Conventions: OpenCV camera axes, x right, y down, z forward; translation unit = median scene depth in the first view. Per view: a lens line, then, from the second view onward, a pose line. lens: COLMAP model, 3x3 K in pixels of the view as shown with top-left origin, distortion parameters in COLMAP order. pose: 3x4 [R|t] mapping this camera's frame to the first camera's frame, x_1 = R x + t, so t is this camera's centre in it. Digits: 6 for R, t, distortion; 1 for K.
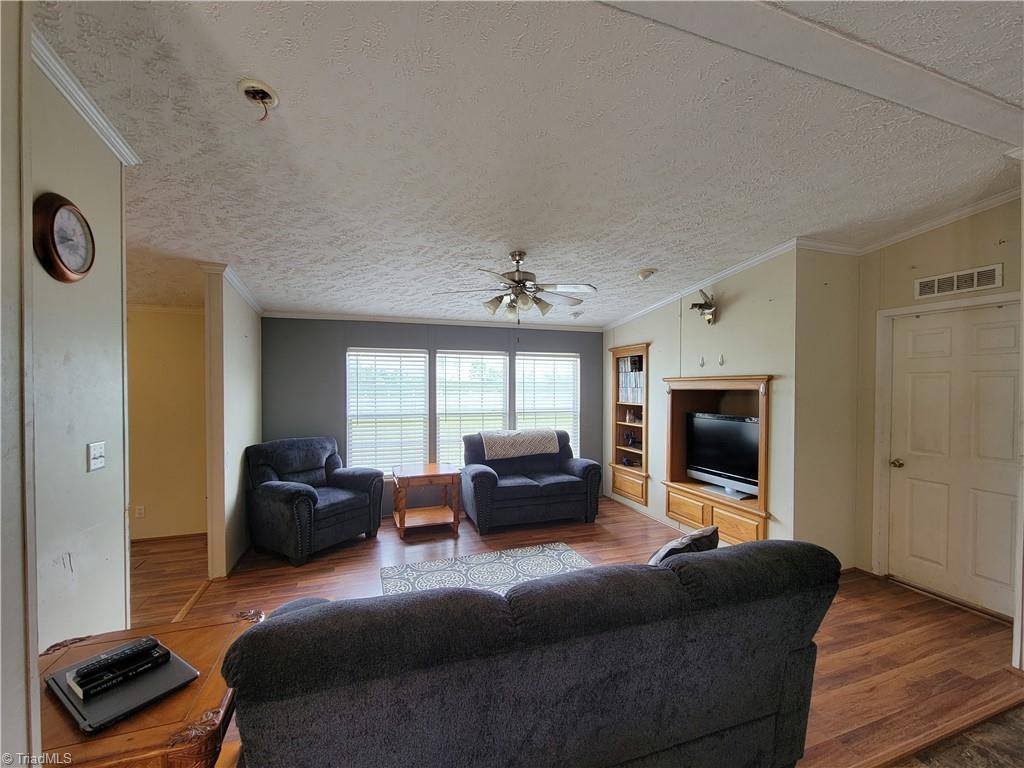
lens RADIAL K [[416.5, 0, 509.7], [0, 416.5, 390.1], [0, 0, 1]] dist [-0.001210, 0.000081]
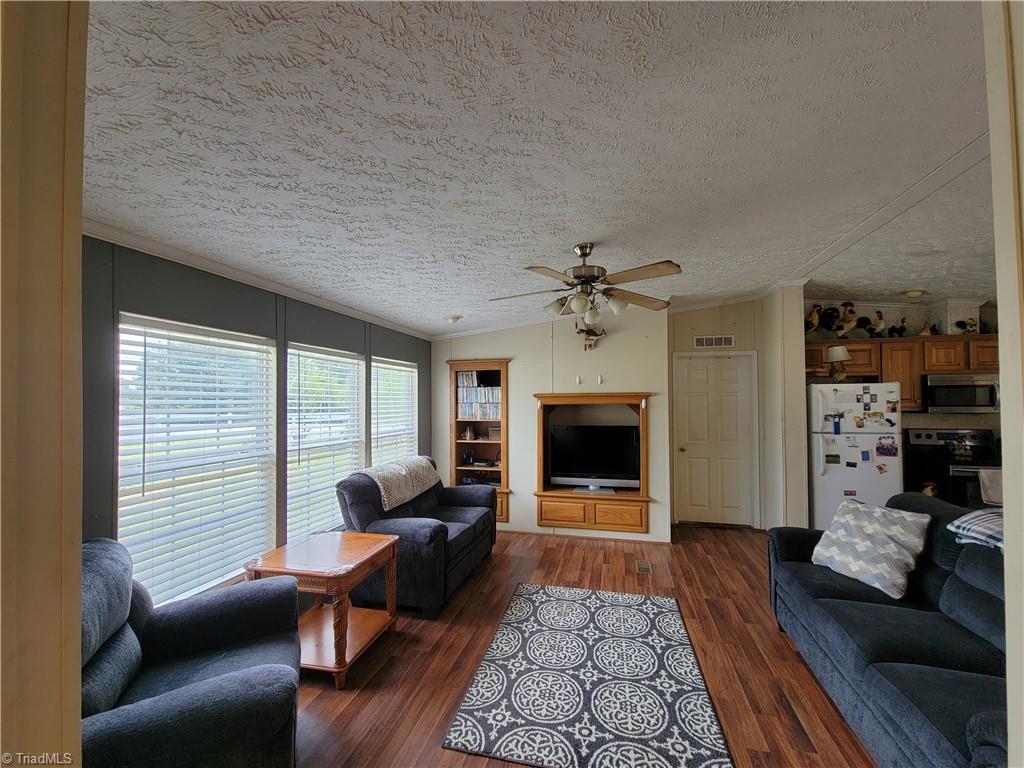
lens RADIAL K [[416.5, 0, 511.1], [0, 416.5, 392.5], [0, 0, 1]] dist [-0.001210, 0.000081]
pose [[0.553368, 0.012655, 0.832841, -0.507207], [0.012052, 0.999658, -0.023197, -0.008185], [-0.832850, 0.022874, 0.553026, 0.441757]]
